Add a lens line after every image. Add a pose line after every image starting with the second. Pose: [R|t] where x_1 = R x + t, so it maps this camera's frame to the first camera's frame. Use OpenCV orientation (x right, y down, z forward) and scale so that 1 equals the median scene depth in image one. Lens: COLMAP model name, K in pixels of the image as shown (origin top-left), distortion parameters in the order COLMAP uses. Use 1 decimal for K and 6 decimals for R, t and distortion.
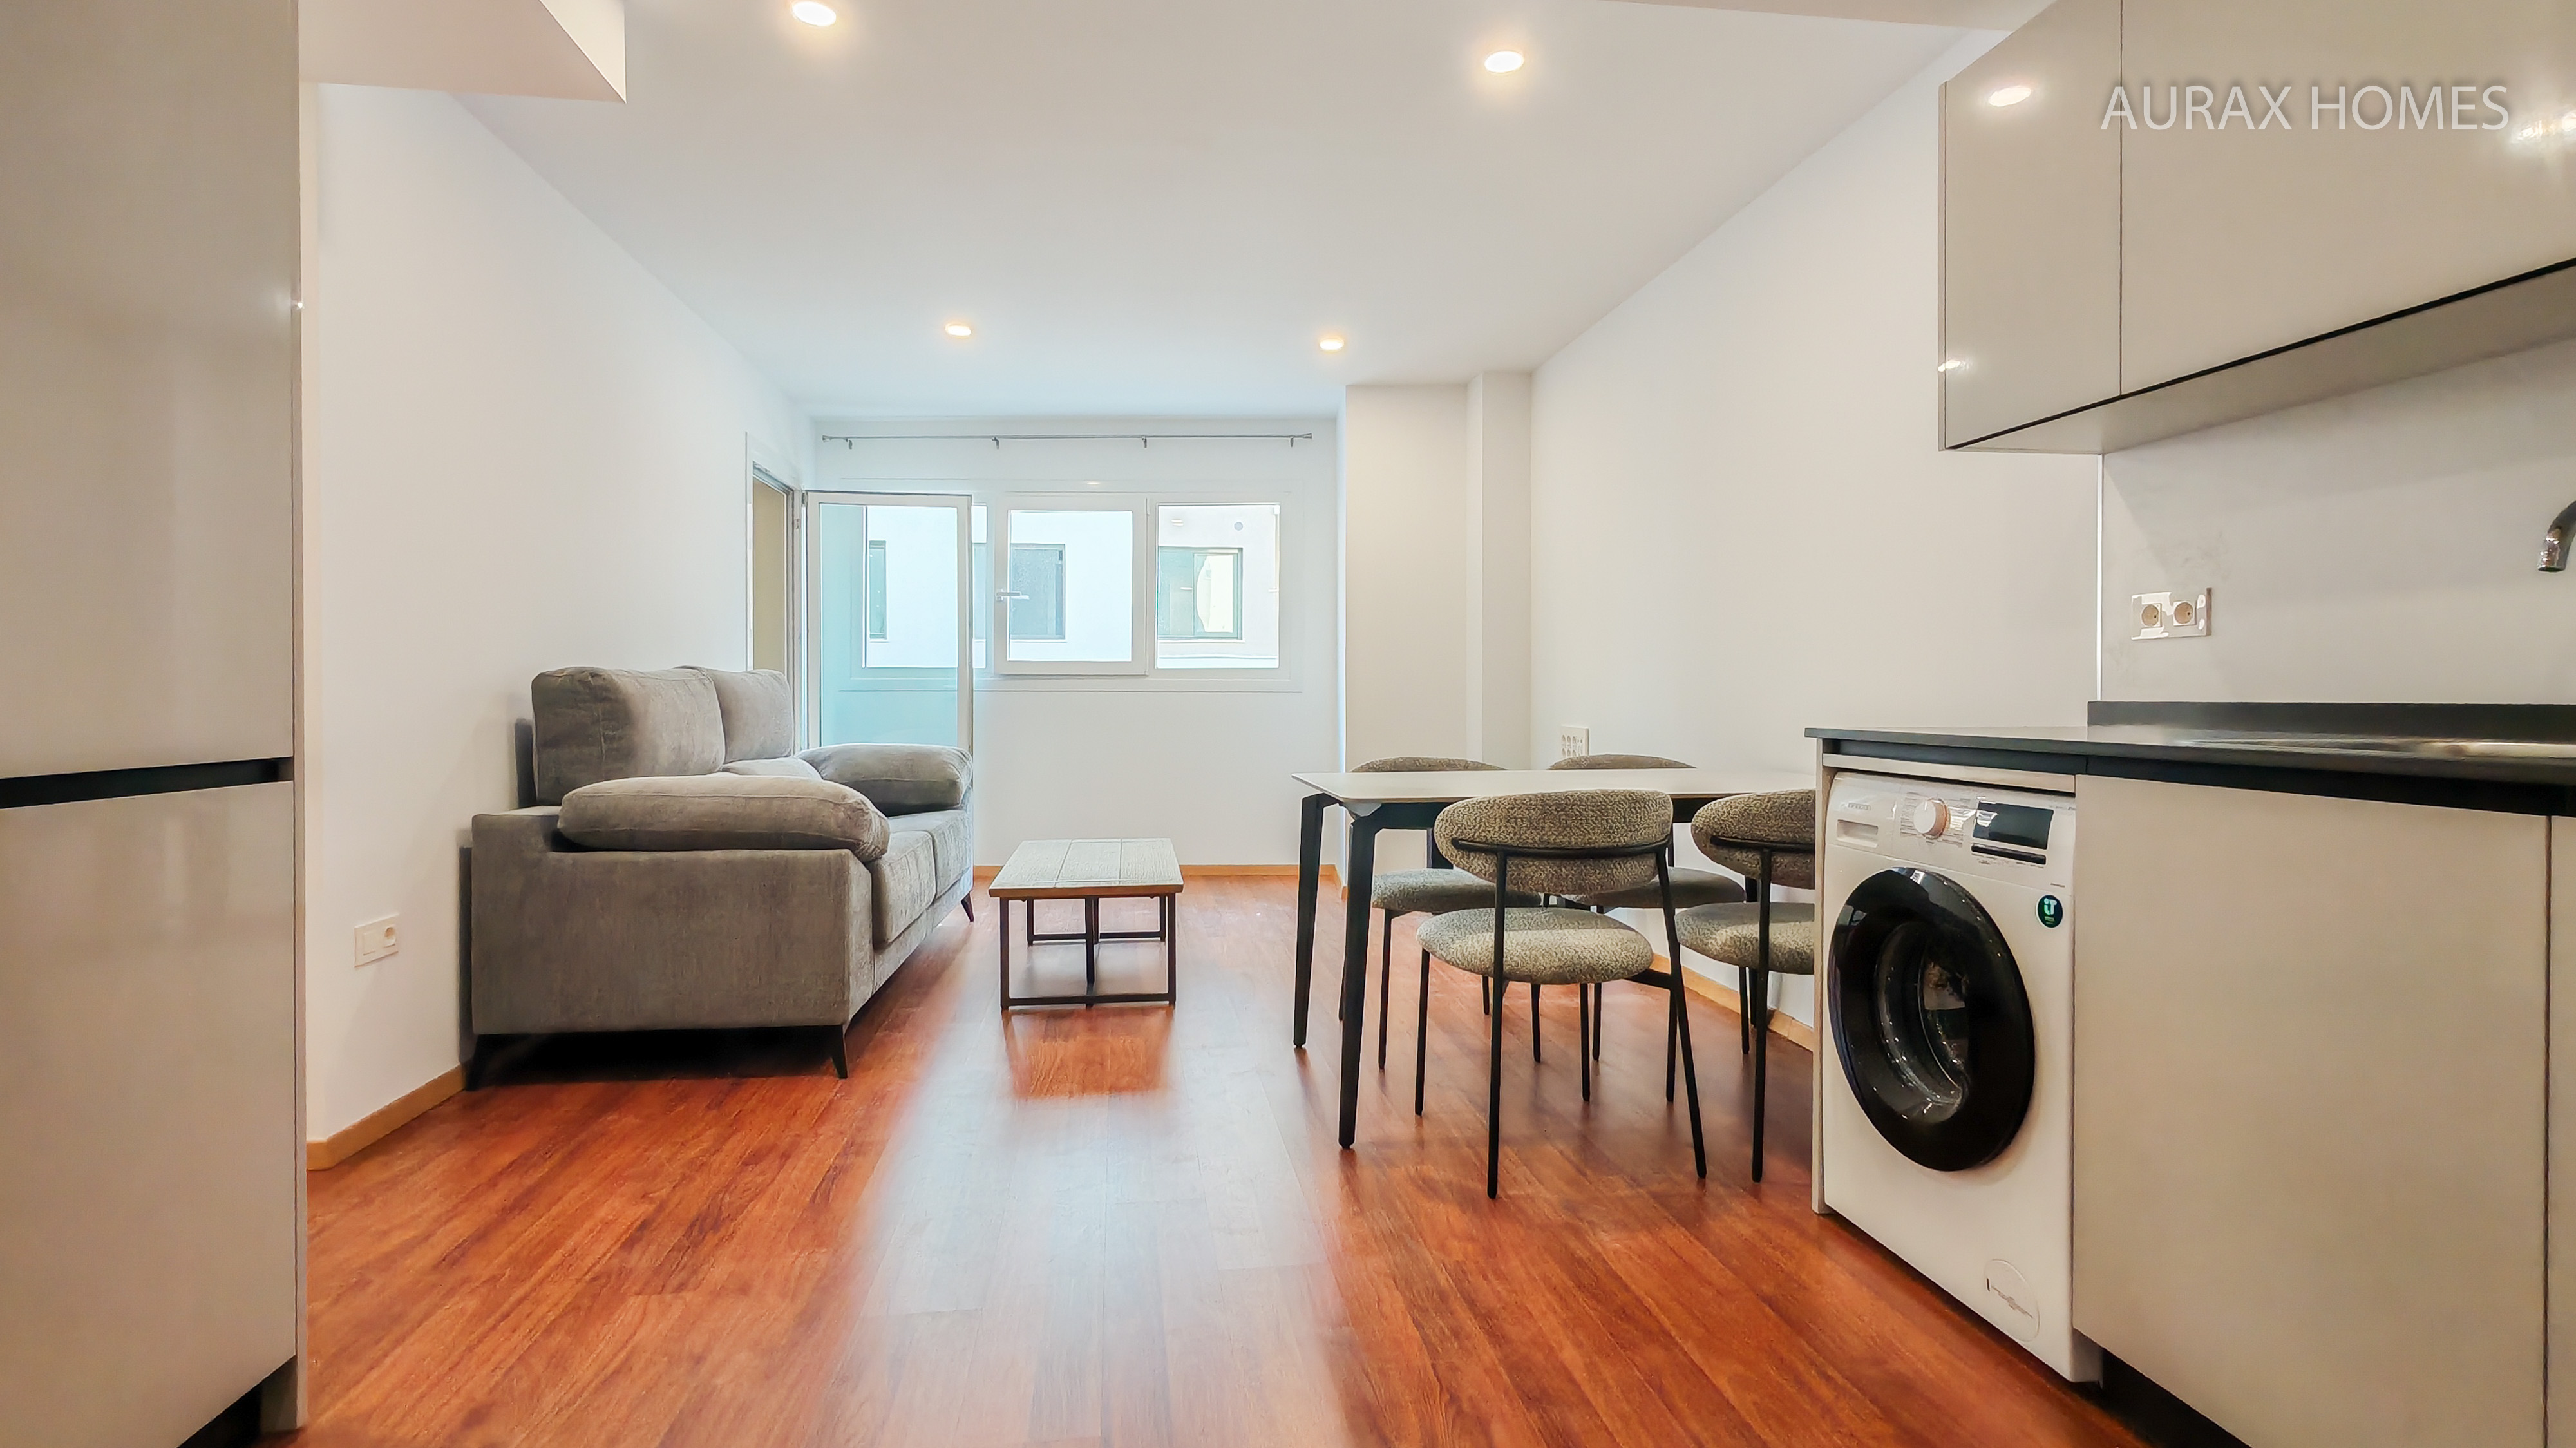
lens RADIAL K [[1205.9, 0, 1294.2], [0, 1205.9, 700.2], [0, 0, 1]] dist [0.002119, 0.000196]
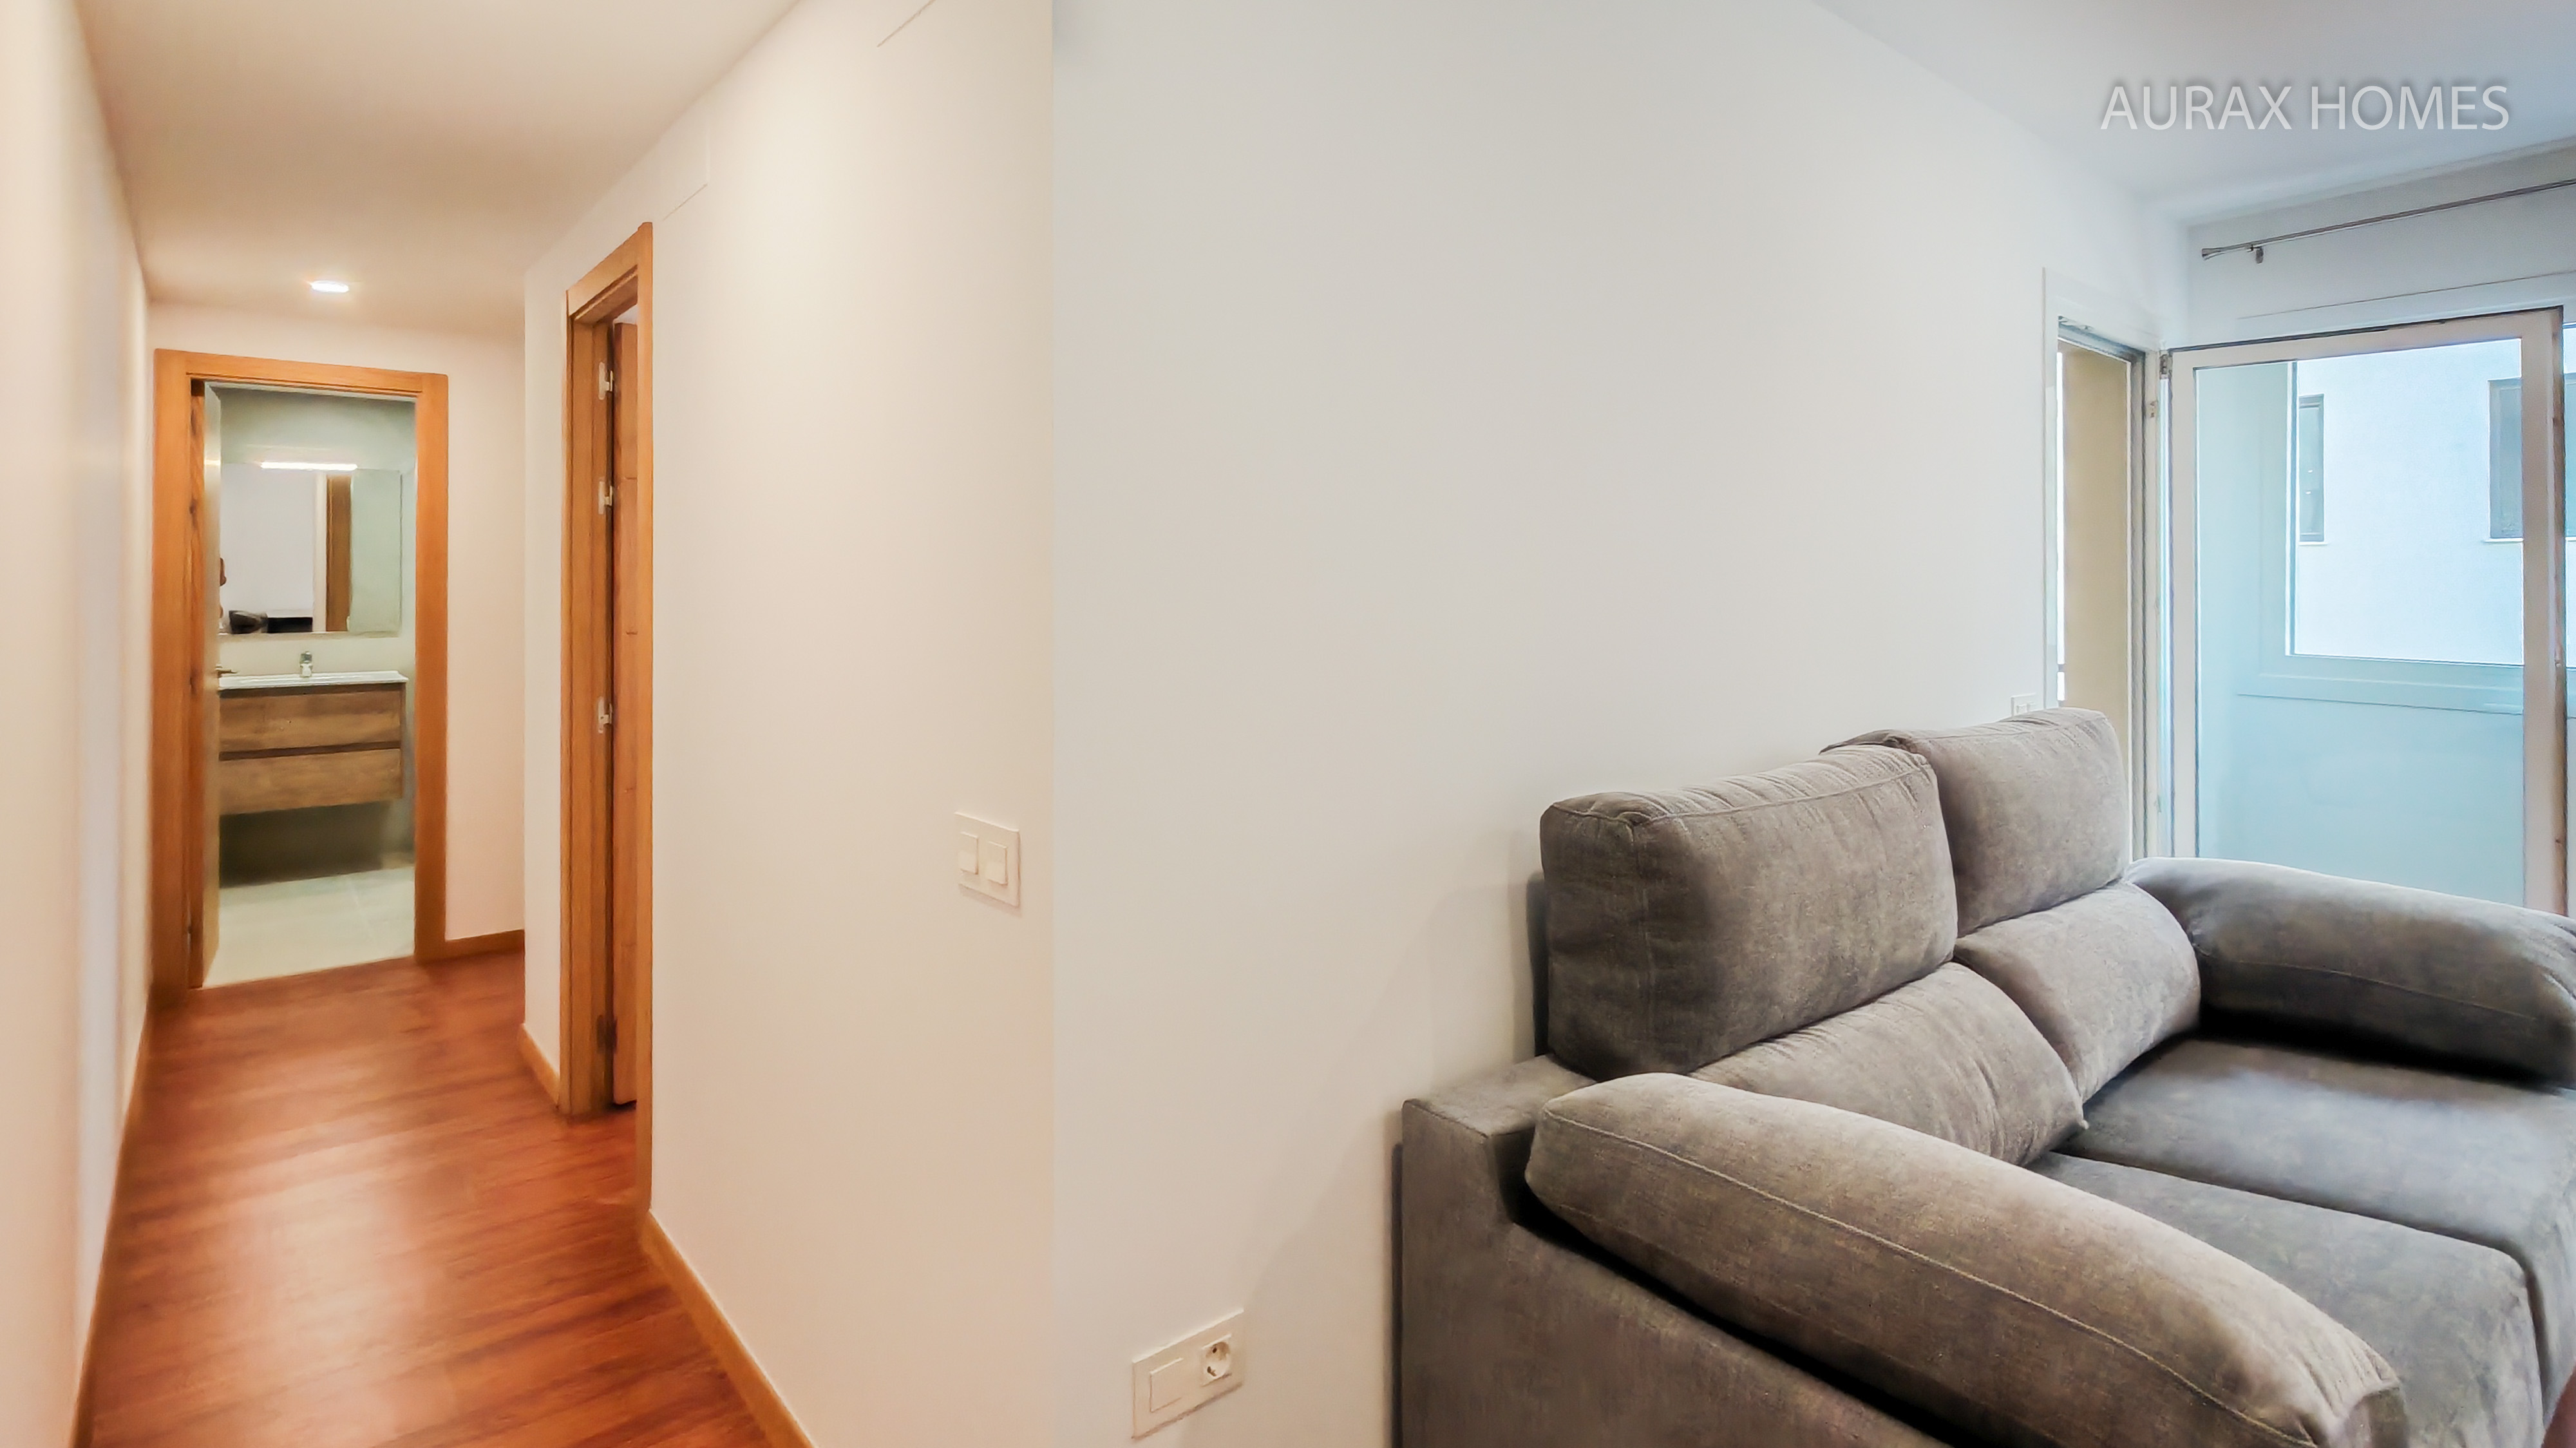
lens RADIAL K [[1270.0, 0, 1297.7], [0, 1270.0, 573.0], [0, 0, 1]] dist [0.000071, 0.000074]
pose [[0.538239, -0.005356, -0.842775, -0.176058], [-0.002599, 0.999965, -0.008015, -0.091176], [0.842788, 0.006504, 0.538206, 0.480852]]
